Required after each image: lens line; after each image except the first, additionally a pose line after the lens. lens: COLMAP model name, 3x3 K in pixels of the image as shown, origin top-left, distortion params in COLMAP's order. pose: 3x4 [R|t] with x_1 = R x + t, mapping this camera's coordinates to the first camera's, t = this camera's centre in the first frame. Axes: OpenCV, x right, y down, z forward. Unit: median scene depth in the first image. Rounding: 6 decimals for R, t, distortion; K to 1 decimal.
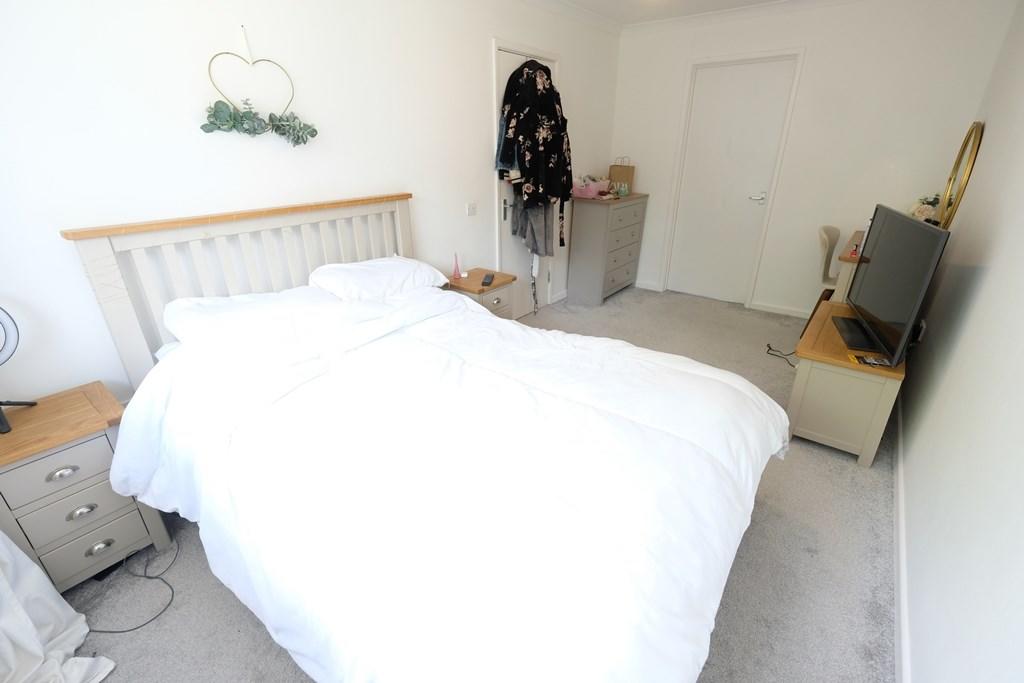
lens RADIAL K [[444.9, 0, 511.3], [0, 444.9, 334.8], [0, 0, 1]] dist [0.001861, 0.000861]
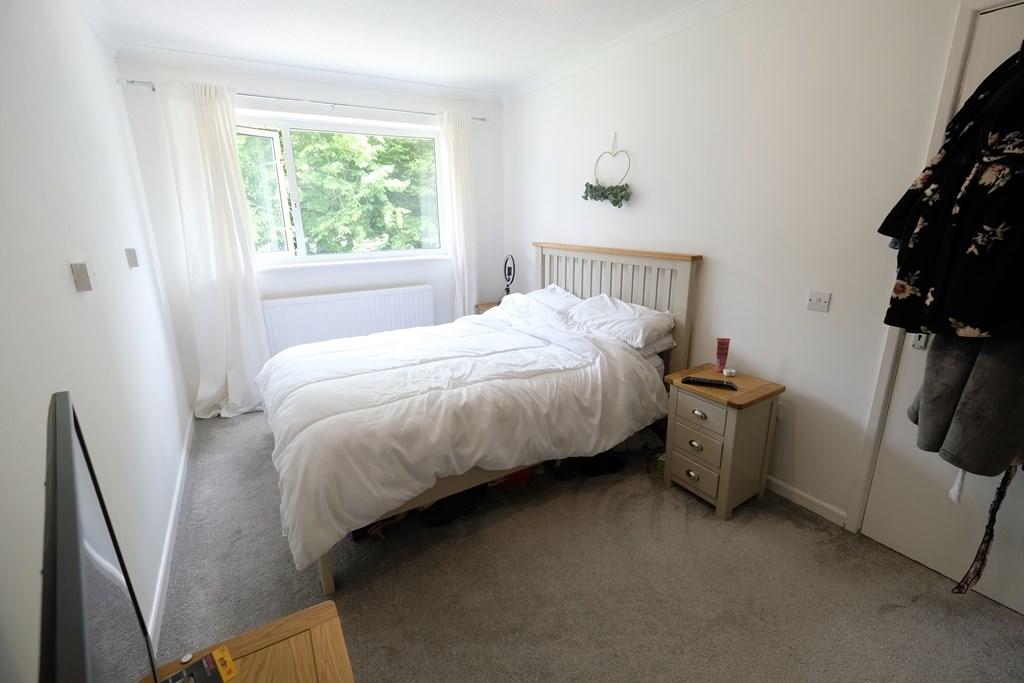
lens RADIAL K [[444.9, 0, 511.3], [0, 444.9, 334.8], [0, 0, 1]] dist [0.001861, 0.000861]
pose [[-0.332765, 0.256342, -0.907500, 0.840641], [-0.369548, 0.849924, 0.375585, -0.418236], [0.867584, 0.460346, -0.188094, 0.999382]]
